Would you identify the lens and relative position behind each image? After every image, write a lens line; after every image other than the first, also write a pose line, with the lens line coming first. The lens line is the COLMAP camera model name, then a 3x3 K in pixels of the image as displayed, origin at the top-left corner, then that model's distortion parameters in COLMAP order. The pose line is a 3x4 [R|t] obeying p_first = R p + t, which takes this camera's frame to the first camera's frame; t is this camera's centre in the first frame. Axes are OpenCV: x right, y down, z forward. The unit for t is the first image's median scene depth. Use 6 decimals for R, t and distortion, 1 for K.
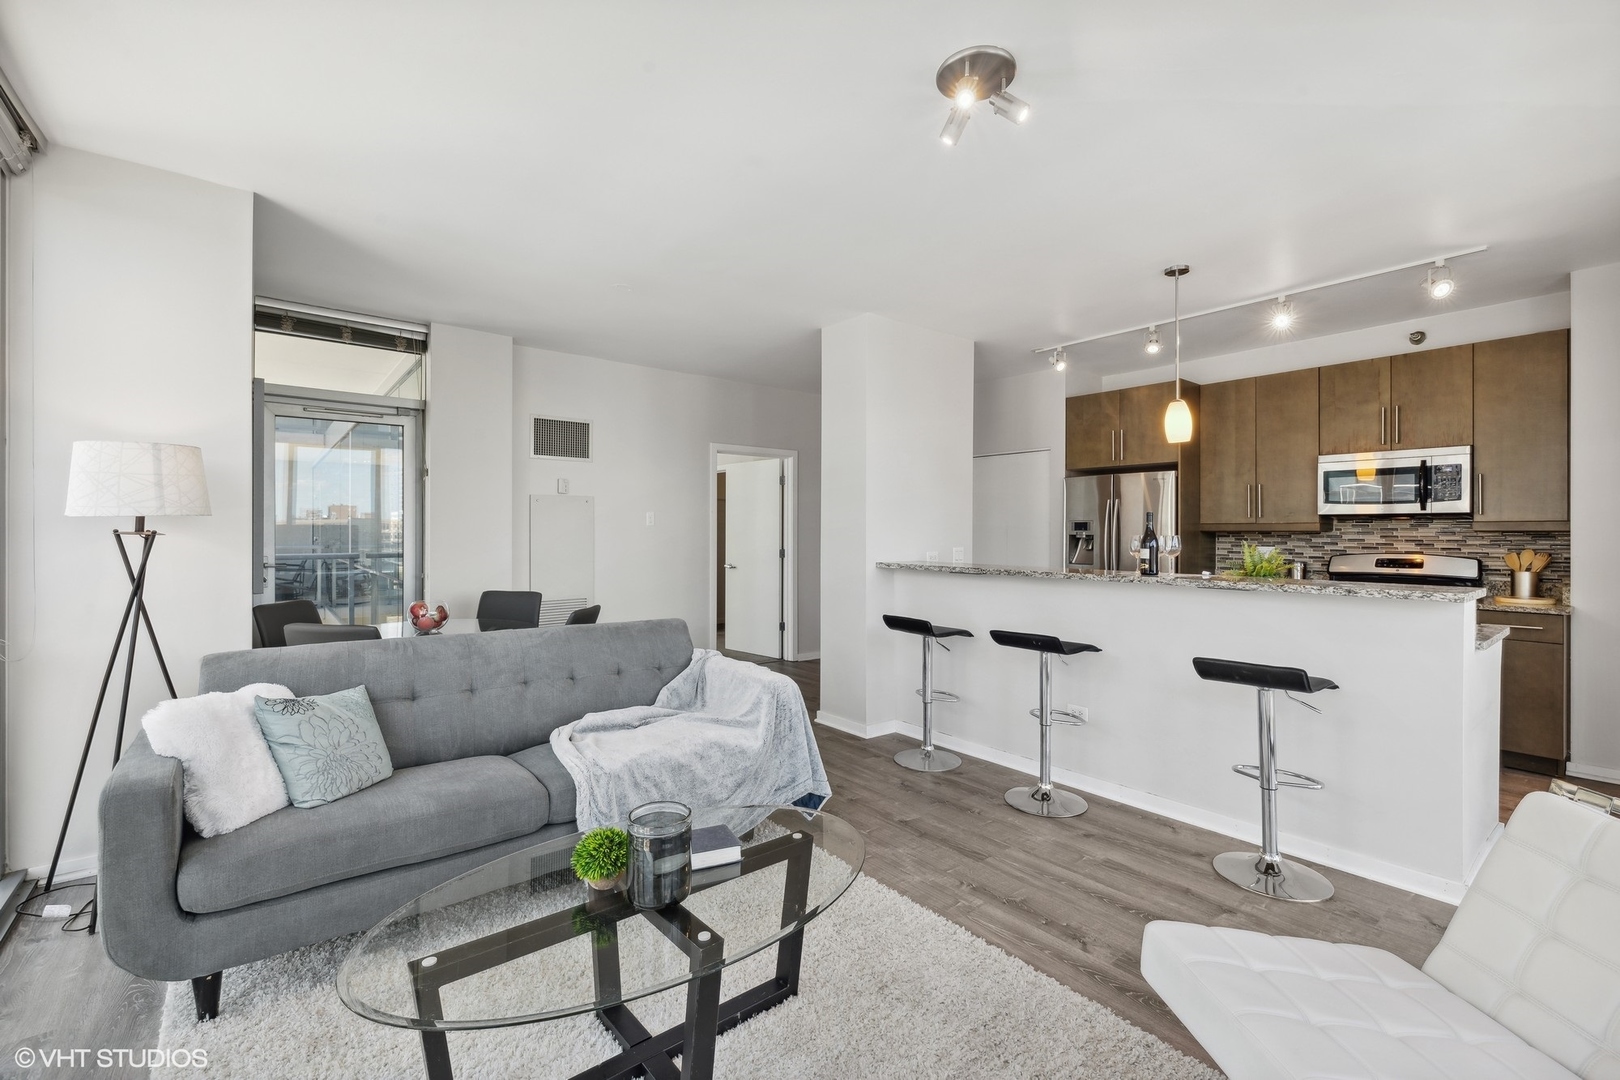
lens RADIAL K [[692.9, 0, 808.7], [0, 692.9, 530.6], [0, 0, 1]] dist [0.001202, 0.000053]
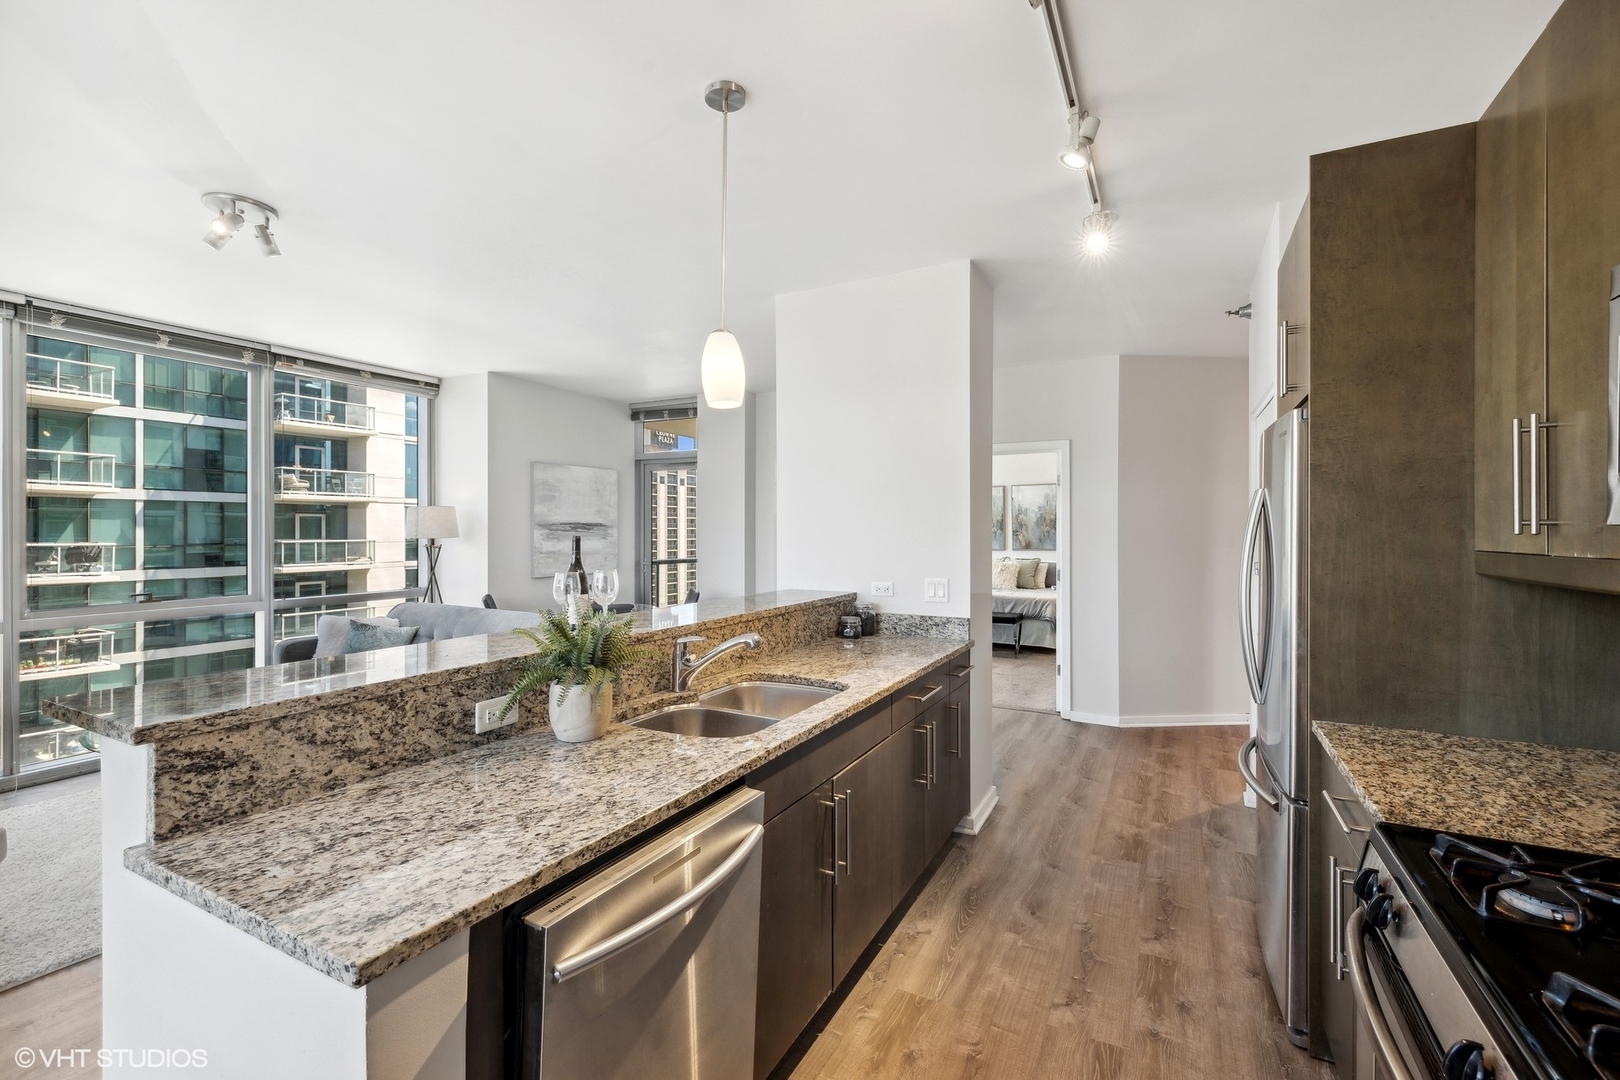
lens RADIAL K [[692.9, 0, 808.7], [0, 692.9, 530.6], [0, 0, 1]] dist [0.001202, 0.000053]
pose [[0.390225, -0.002496, -0.920716, 1.138081], [-0.000061, 0.999996, -0.002736, -0.028768], [0.920719, 0.001124, 0.390224, 0.901885]]
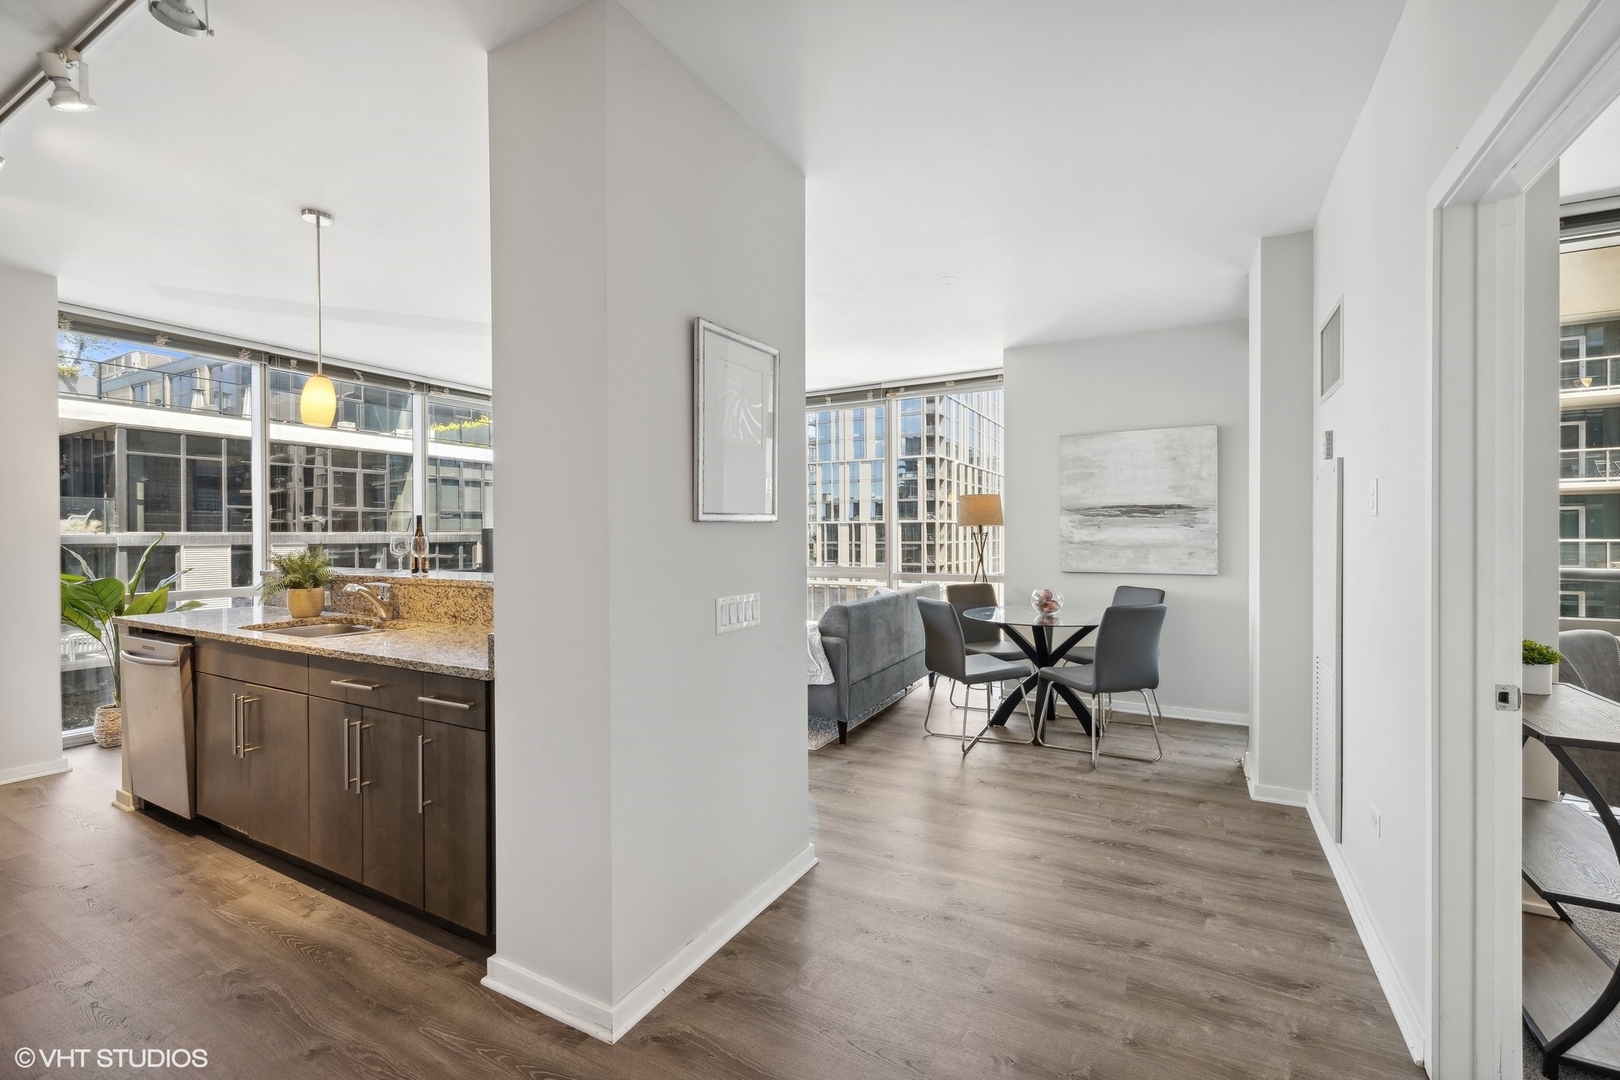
lens RADIAL K [[685.6, 0, 808.3], [0, 685.6, 543.7], [0, 0, 1]] dist [-0.000114, 0.000051]
pose [[-0.925442, 0.007078, -0.378824, 0.321150], [0.001541, 0.999888, 0.014917, 0.002655], [0.378887, 0.013221, -0.925348, 2.110475]]
